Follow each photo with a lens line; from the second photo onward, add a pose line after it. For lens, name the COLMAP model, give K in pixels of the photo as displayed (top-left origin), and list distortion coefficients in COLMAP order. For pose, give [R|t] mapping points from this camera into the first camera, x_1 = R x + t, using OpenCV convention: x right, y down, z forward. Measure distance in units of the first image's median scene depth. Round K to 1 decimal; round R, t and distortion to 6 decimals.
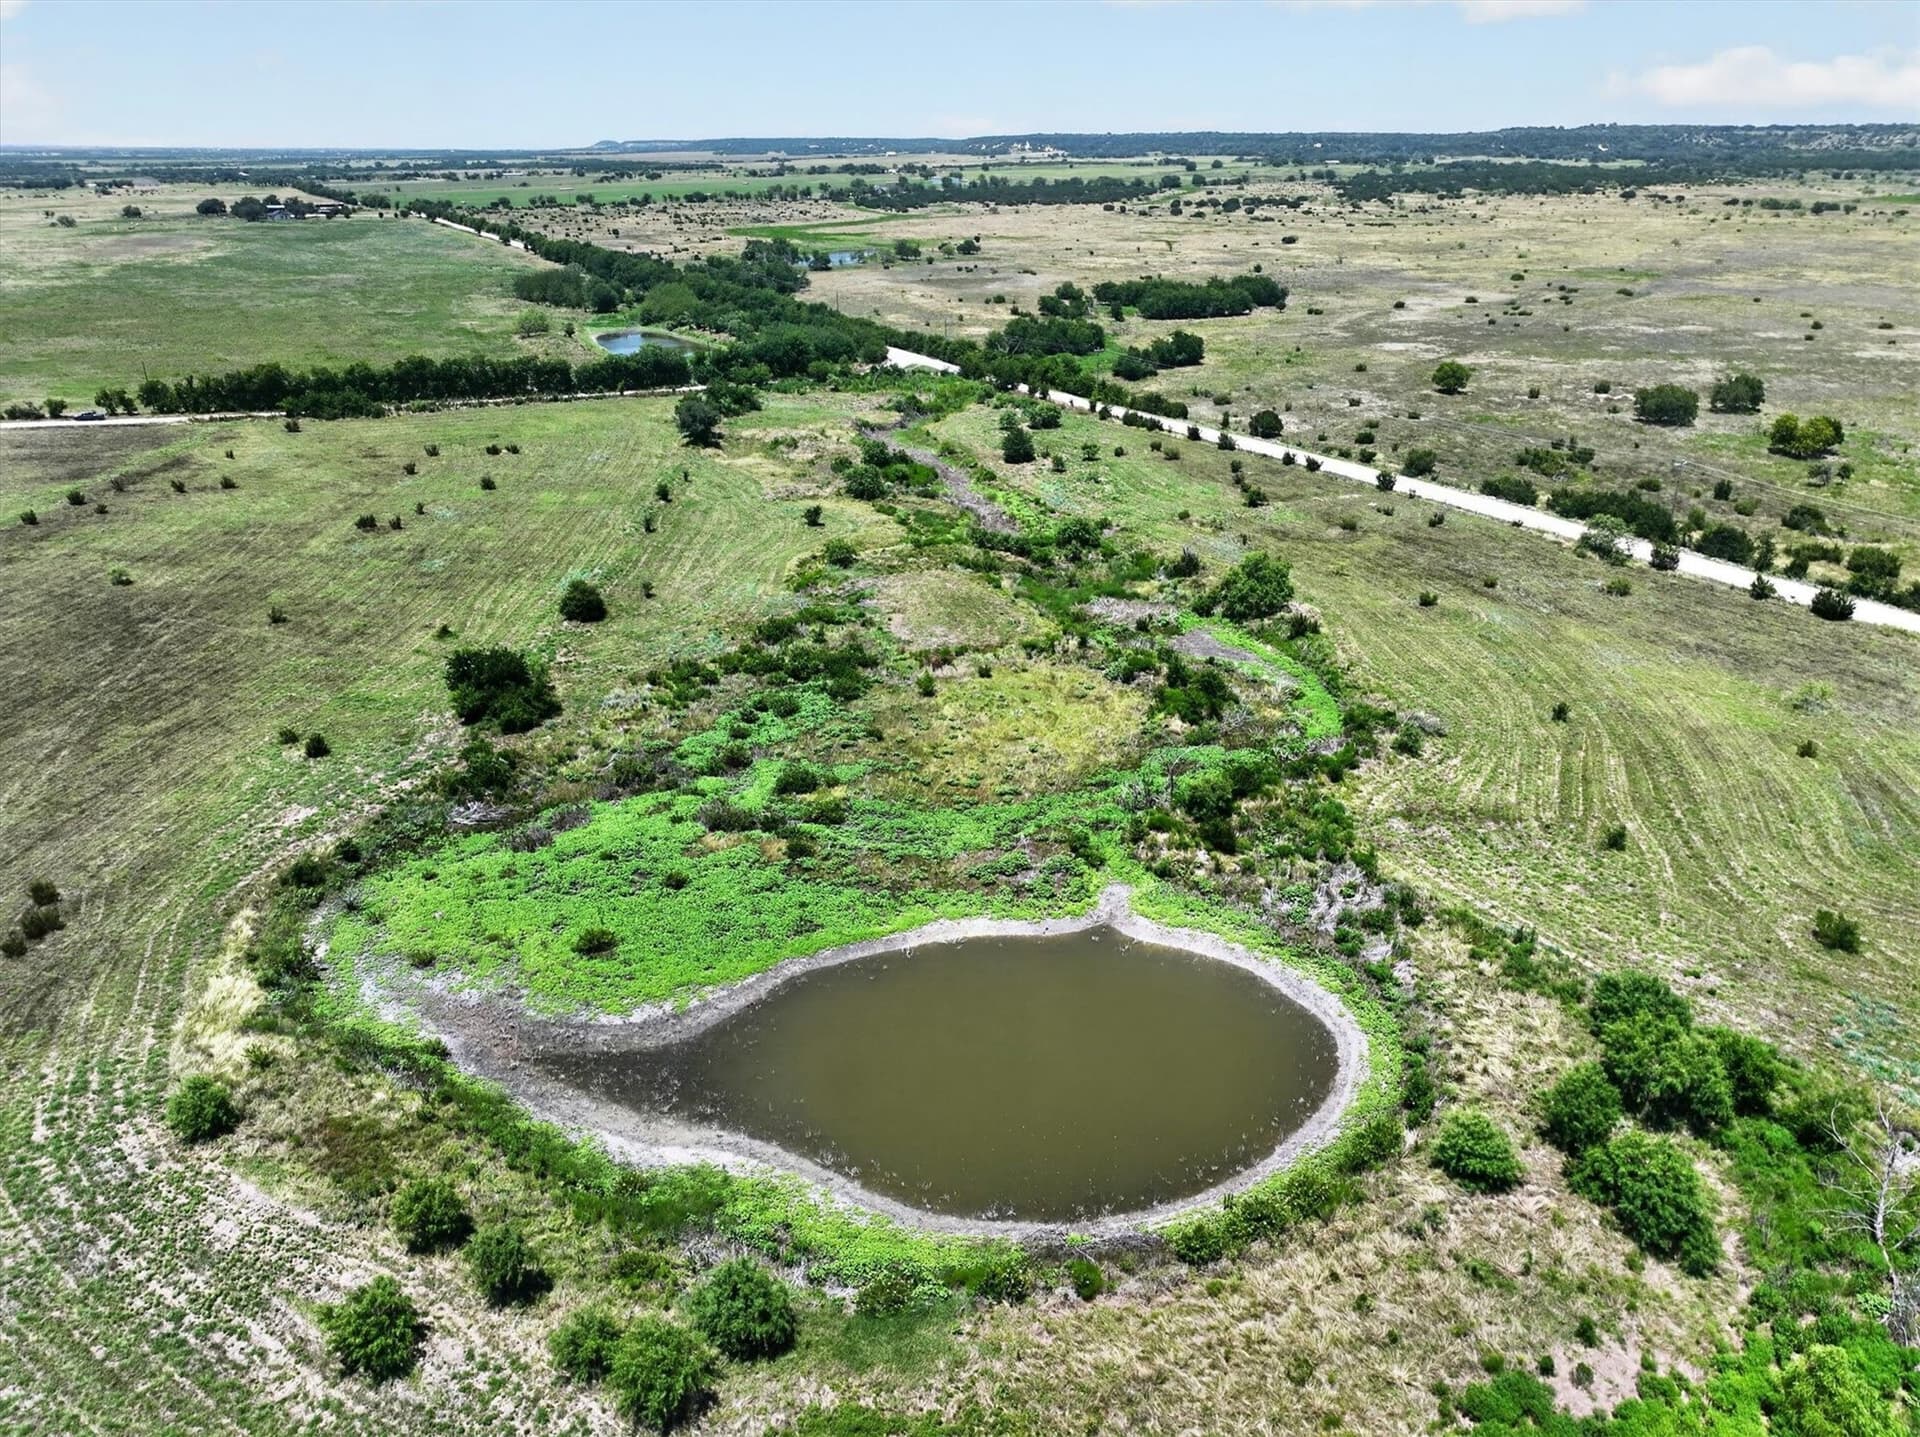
lens RADIAL K [[1348.6, 0, 967.6], [0, 1348.6, 729.3], [0, 0, 1]] dist [-0.006673, 0.021557]
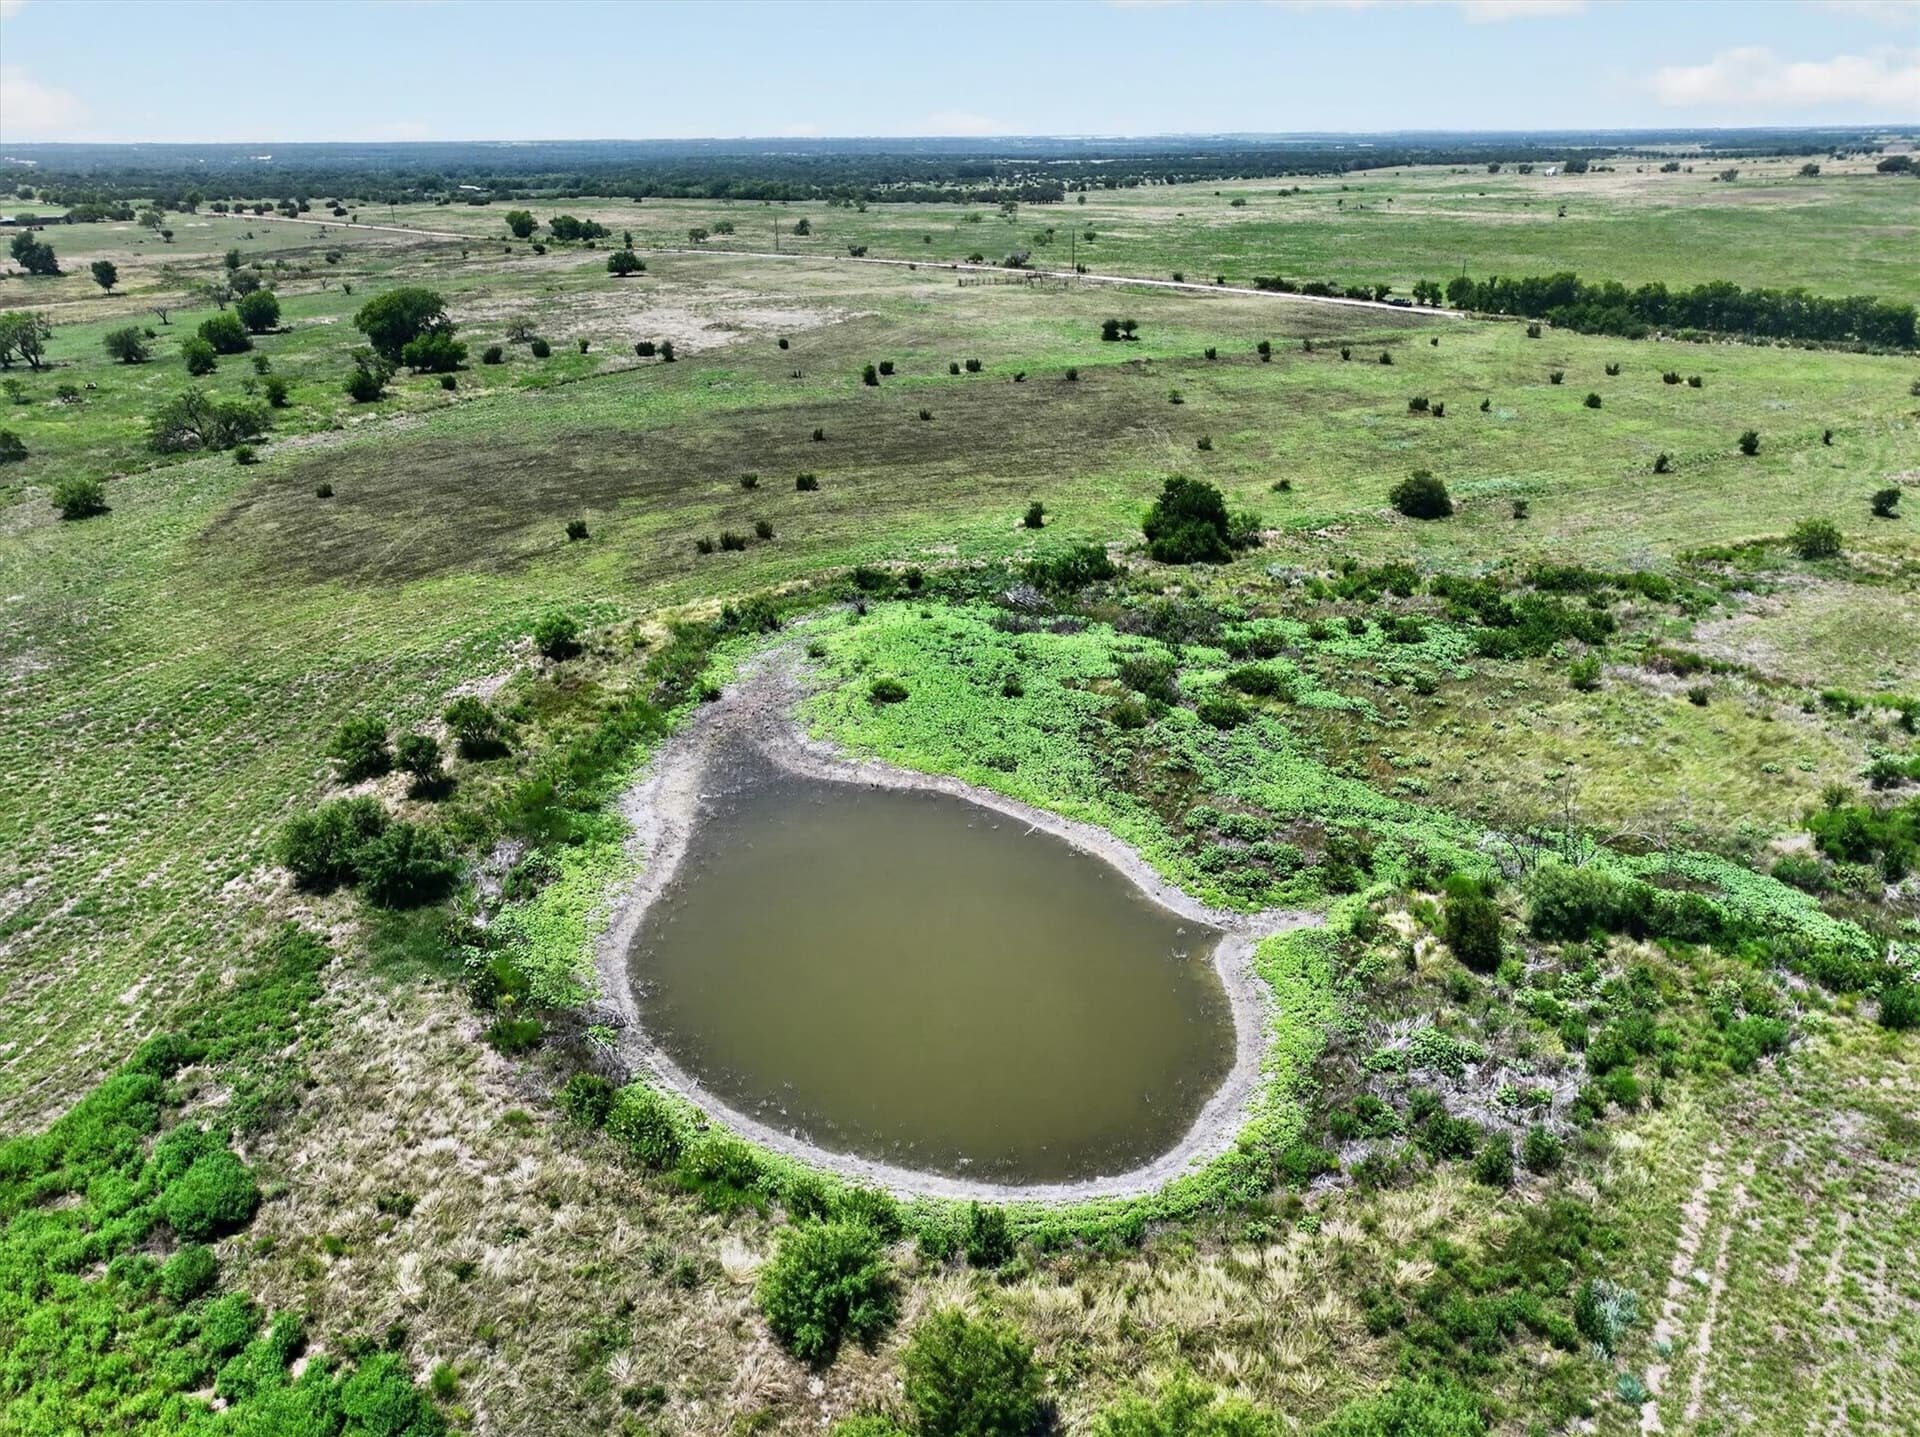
lens RADIAL K [[1348.6, 0, 958.3], [0, 1348.6, 723.4], [0, 0, 1]] dist [-0.006673, 0.021557]
pose [[0.431381, 0.361455, -0.826596, 0.344222], [-0.353988, 0.910570, 0.213438, -0.035390], [0.829821, 0.200532, 0.520753, 0.276088]]
